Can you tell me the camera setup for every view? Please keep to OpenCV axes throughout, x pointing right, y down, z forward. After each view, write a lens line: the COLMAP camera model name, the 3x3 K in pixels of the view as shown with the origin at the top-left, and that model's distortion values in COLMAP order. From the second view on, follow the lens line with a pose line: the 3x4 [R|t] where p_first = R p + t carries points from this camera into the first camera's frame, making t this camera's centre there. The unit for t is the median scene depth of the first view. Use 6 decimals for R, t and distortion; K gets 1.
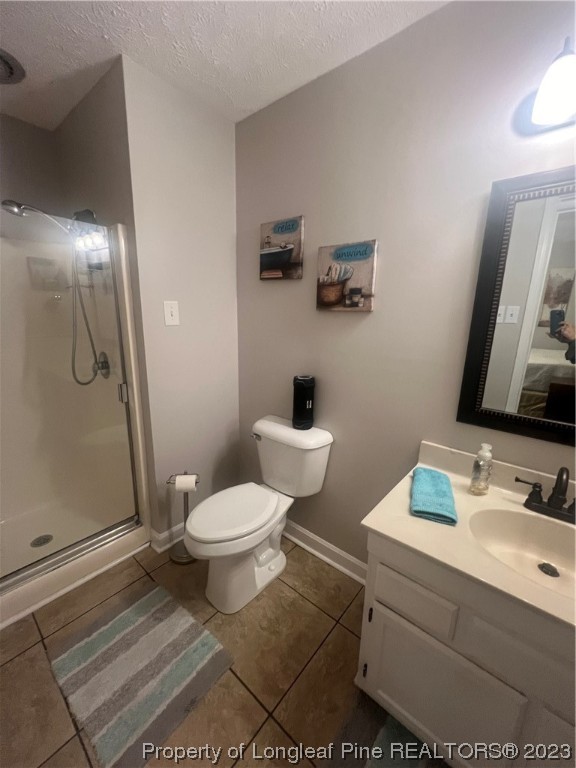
lens RADIAL K [[305.0, 0, 289.6], [0, 305.0, 384.4], [0, 0, 1]] dist [-0.002101, -0.000552]
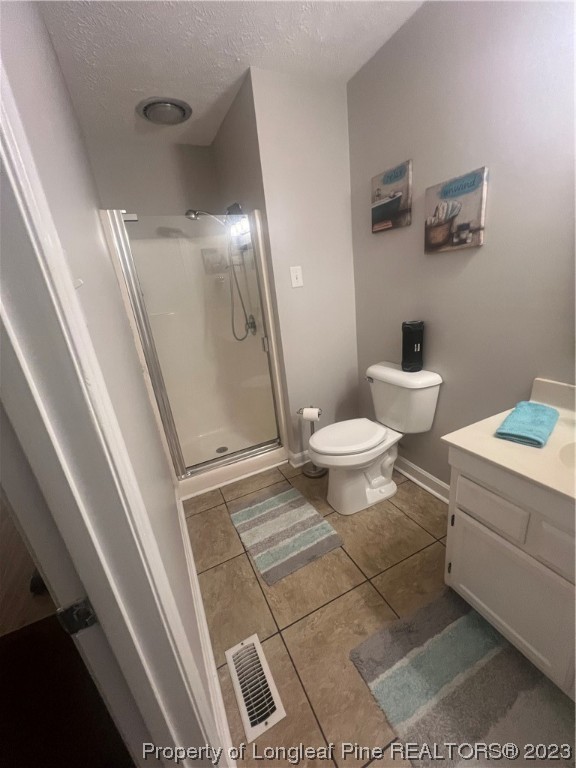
lens RADIAL K [[305.0, 0, 286.5], [0, 305.0, 384.7], [0, 0, 1]] dist [-0.002101, -0.000552]
pose [[0.897431, 0.017714, -0.440799, 0.133463], [0.034461, 0.993325, 0.110078, 0.065087], [0.439807, -0.113978, 0.890830, -0.168693]]
